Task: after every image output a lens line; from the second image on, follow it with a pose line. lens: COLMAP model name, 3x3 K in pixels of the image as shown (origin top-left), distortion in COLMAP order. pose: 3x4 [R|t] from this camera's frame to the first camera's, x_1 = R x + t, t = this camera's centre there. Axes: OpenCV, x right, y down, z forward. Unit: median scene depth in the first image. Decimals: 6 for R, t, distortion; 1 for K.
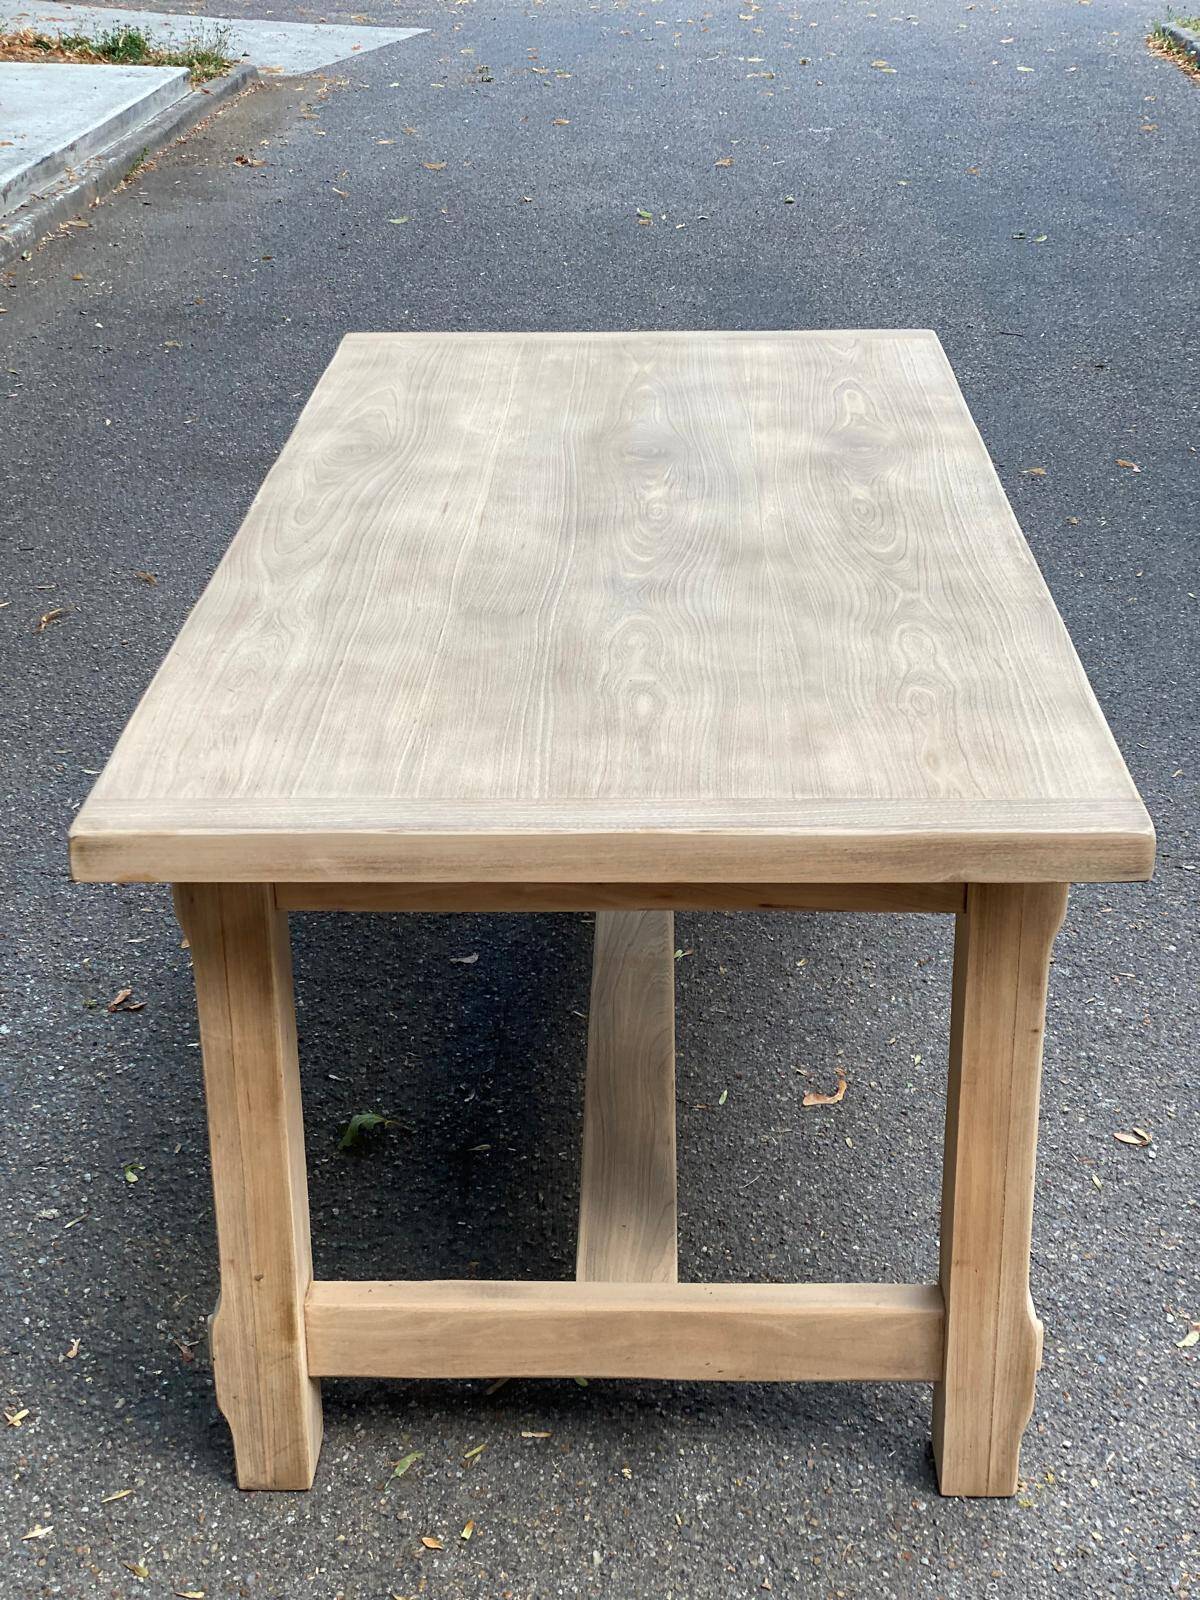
lens RADIAL K [[2380.1, 0, 615.2], [0, 2380.1, 825.9], [0, 0, 1]] dist [0.132950, 0.000000]
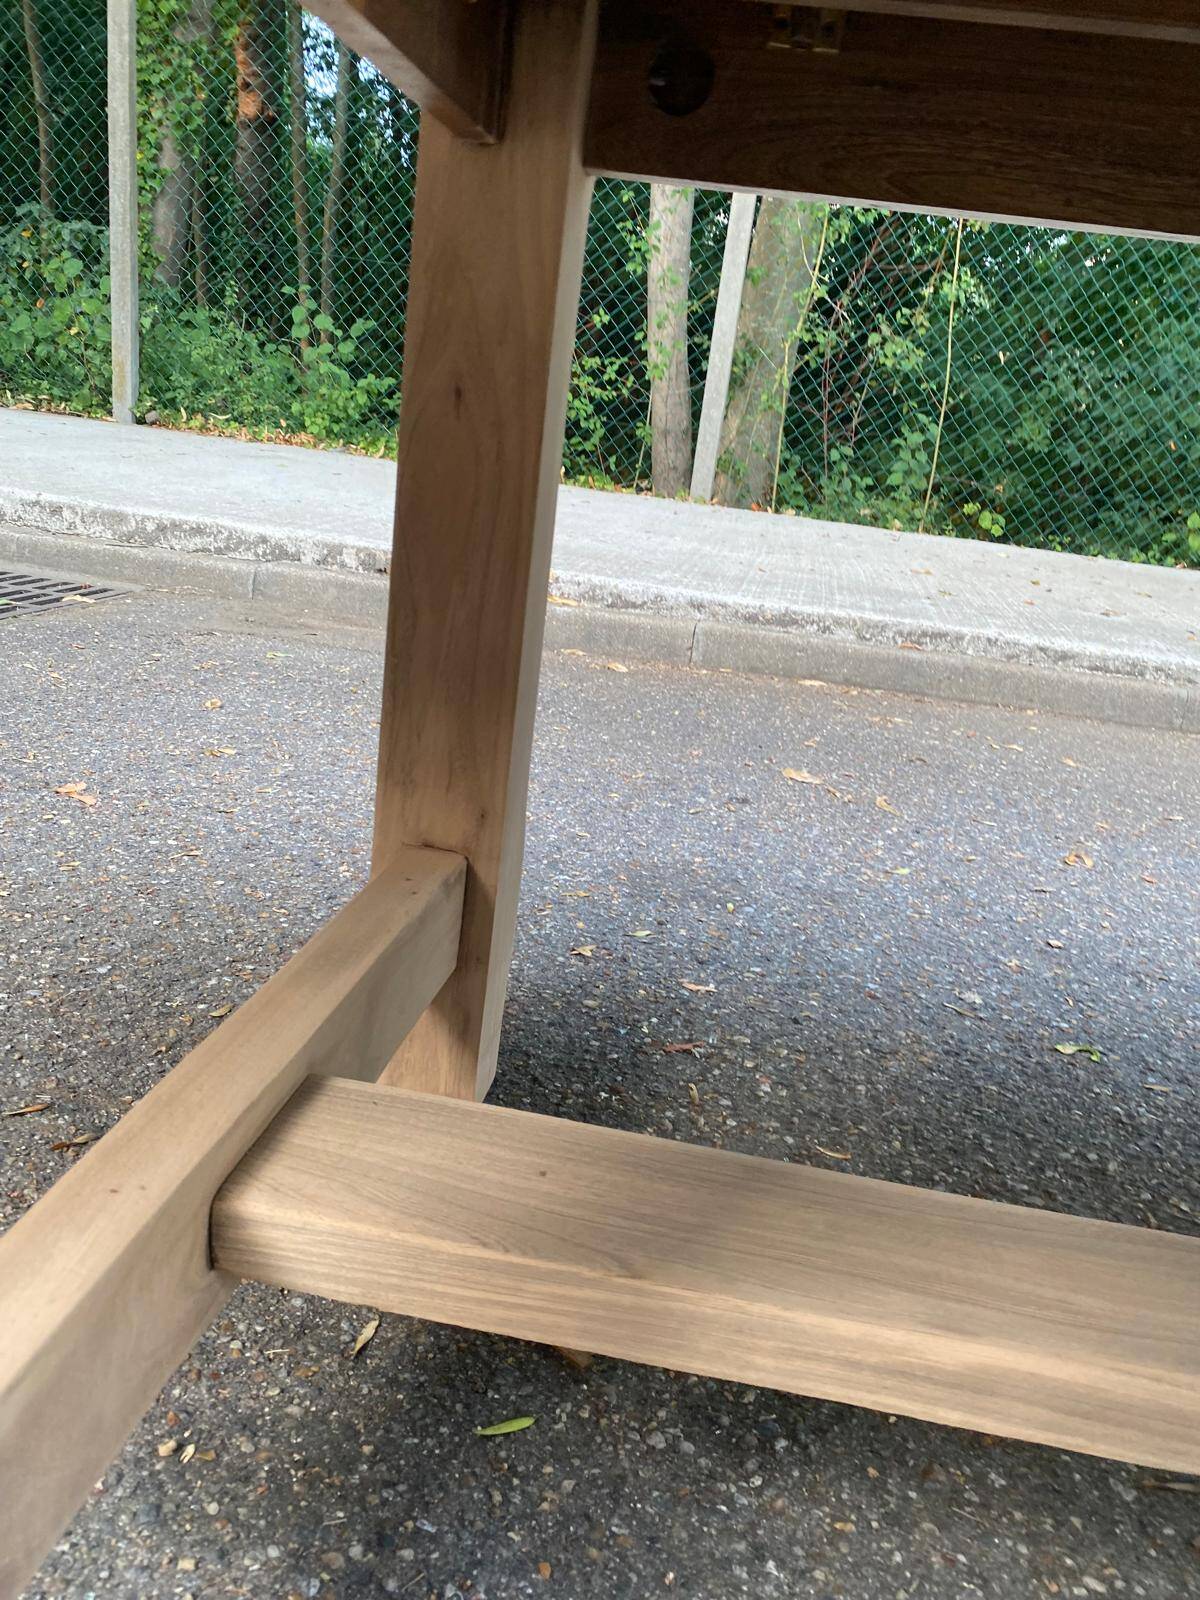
lens RADIAL K [[1221.7, 0, 614.4], [0, 1221.7, 804.2], [0, 0, 1]] dist [0.026646, -0.028216]
pose [[-0.133257, 0.288415, -0.948187, 0.181894], [-0.516326, 0.796428, 0.314817, 0.045766], [0.845961, 0.531526, 0.042787, 0.966547]]
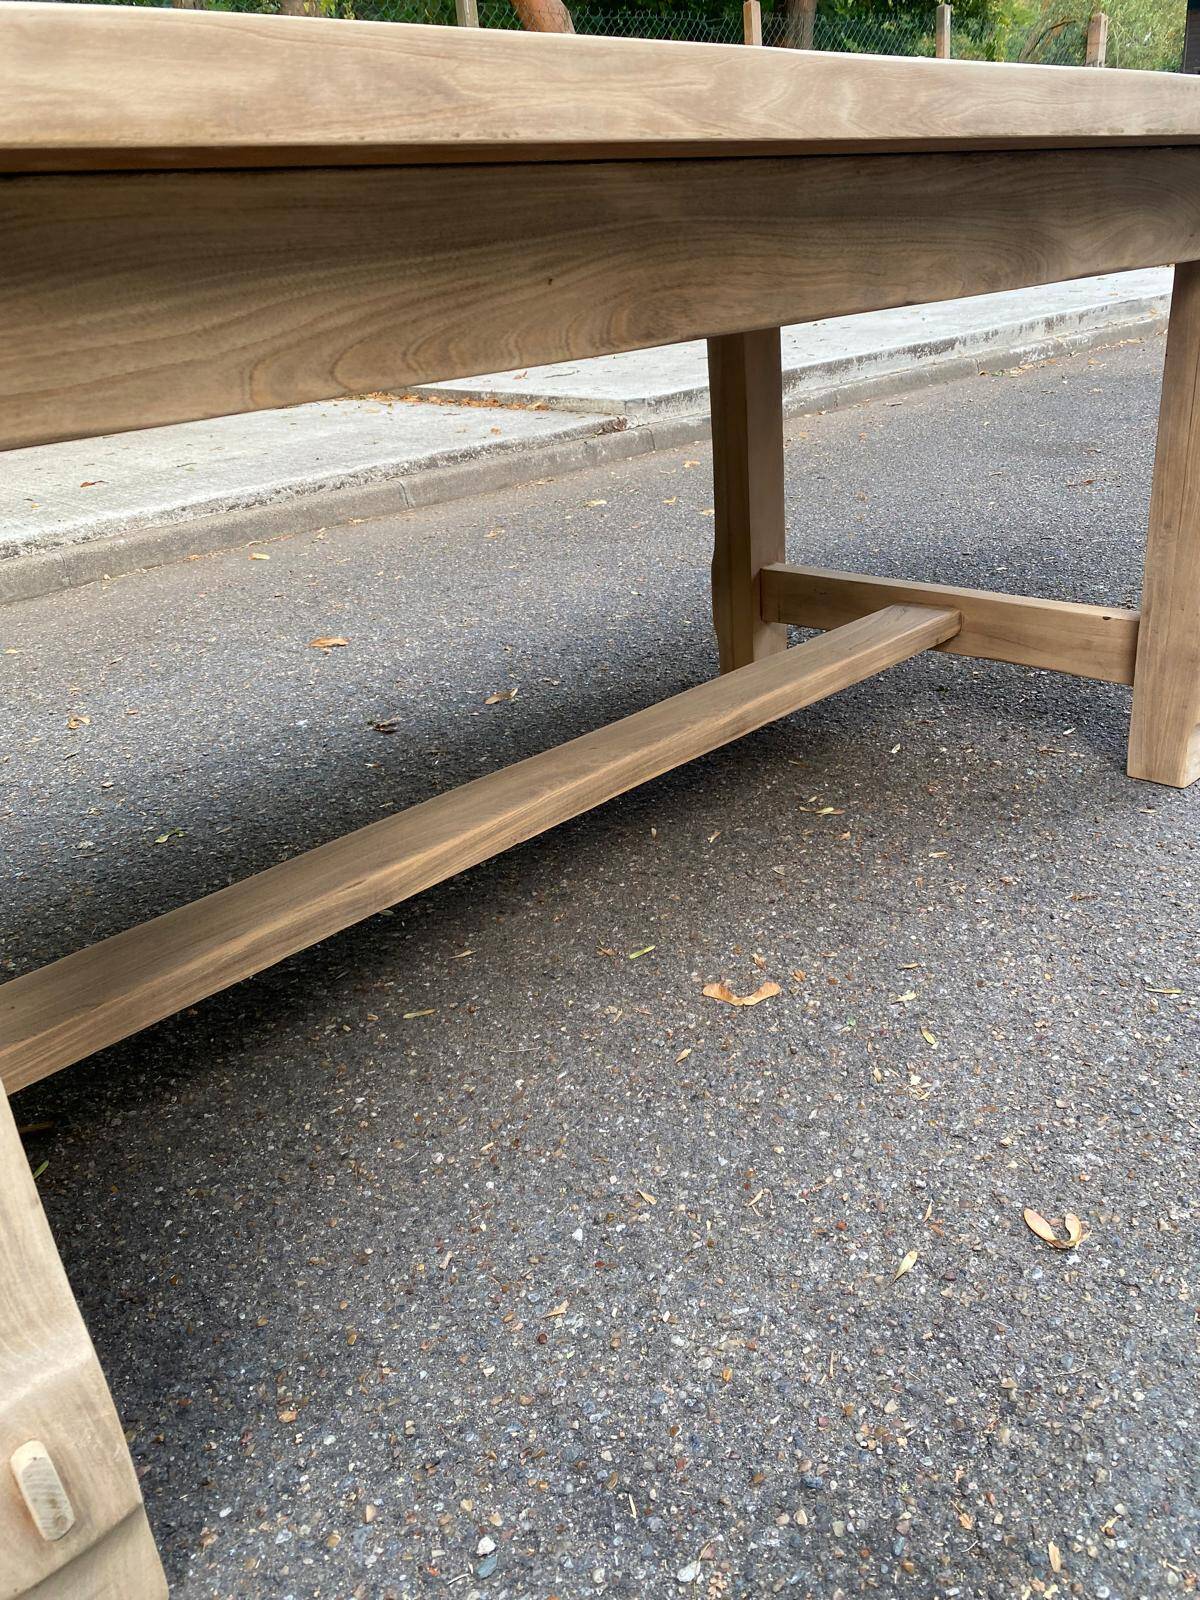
lens RADIAL K [[1221.7, 0, 607.6], [0, 1221.7, 786.6], [0, 0, 1]] dist [0.026646, -0.028216]
pose [[0.712857, 0.234663, -0.660884, 0.374727], [-0.217951, 0.969824, 0.109268, 0.017332], [0.666582, 0.066147, 0.742491, 0.833296]]
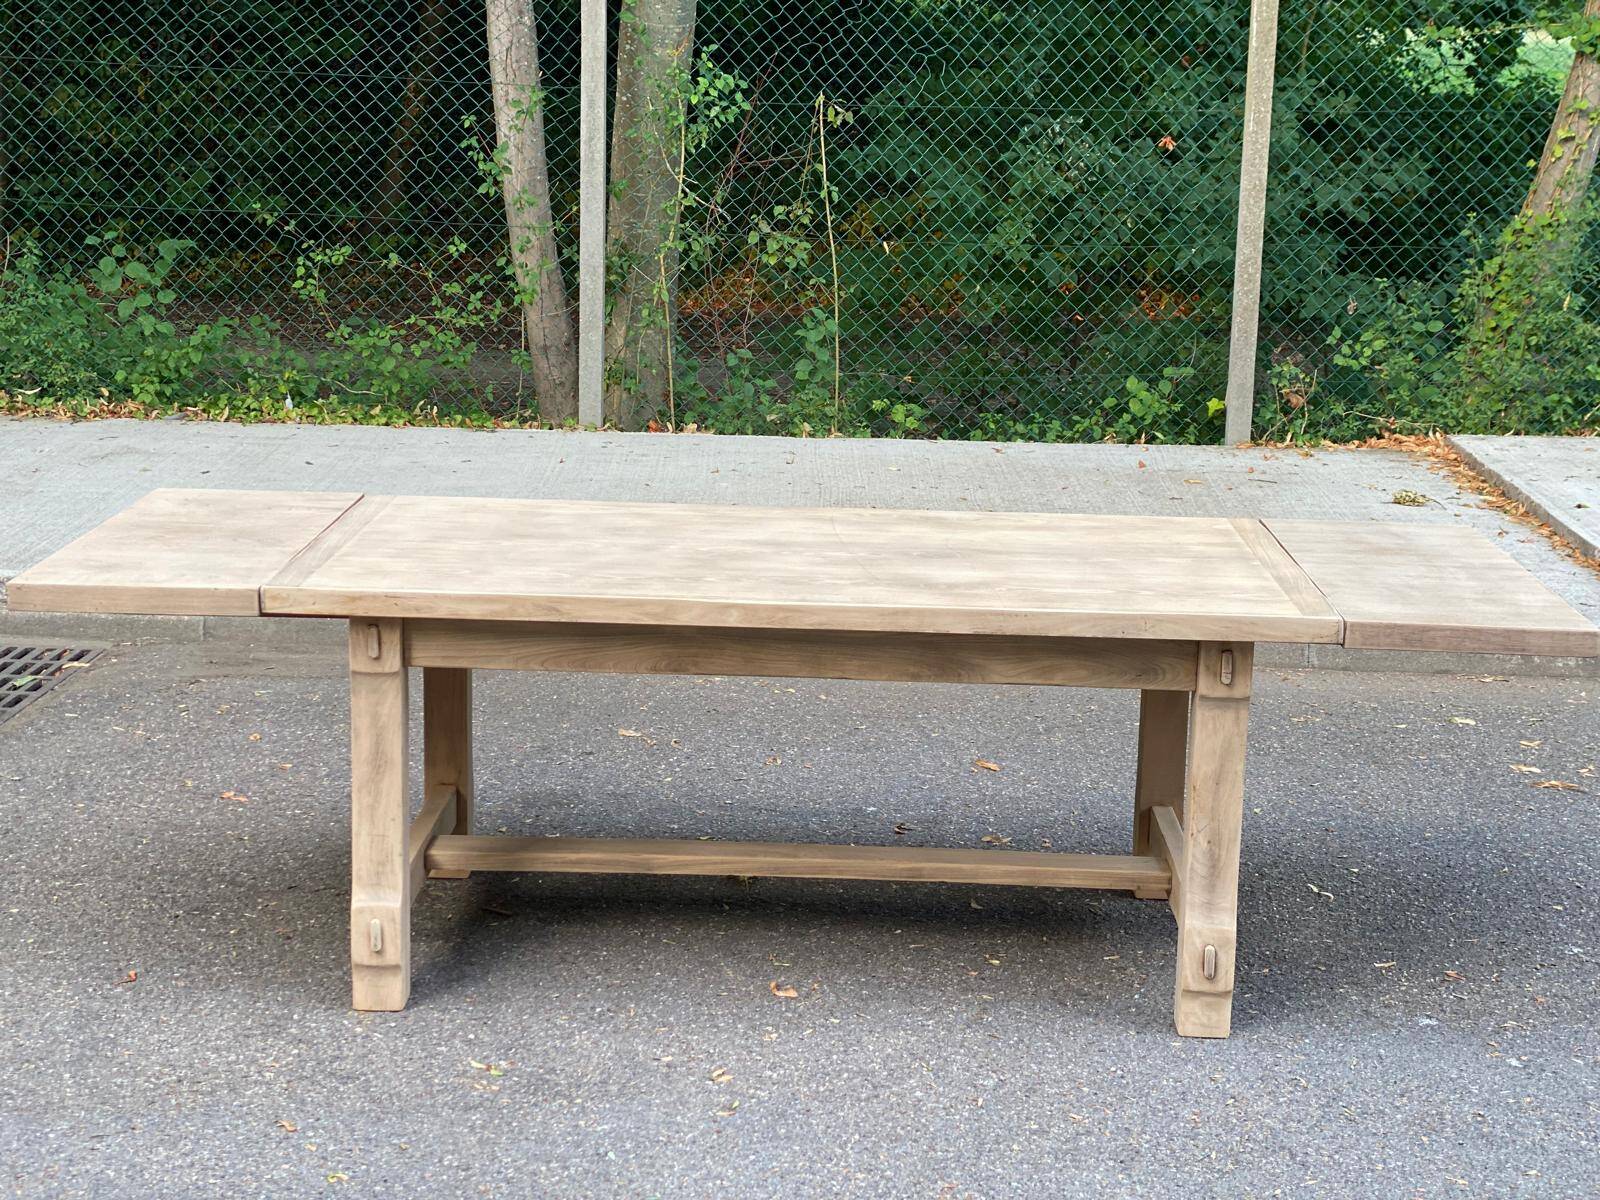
lens RADIAL K [[2380.1, 0, 786.6], [0, 2380.1, 590.9], [0, 0, 1]] dist [0.132950, 0.000000]
pose [[-0.011352, 0.226587, -0.973925, 1.765989], [-0.430235, 0.878115, 0.209312, -0.492498], [0.902646, 0.421392, 0.087517, 0.960439]]
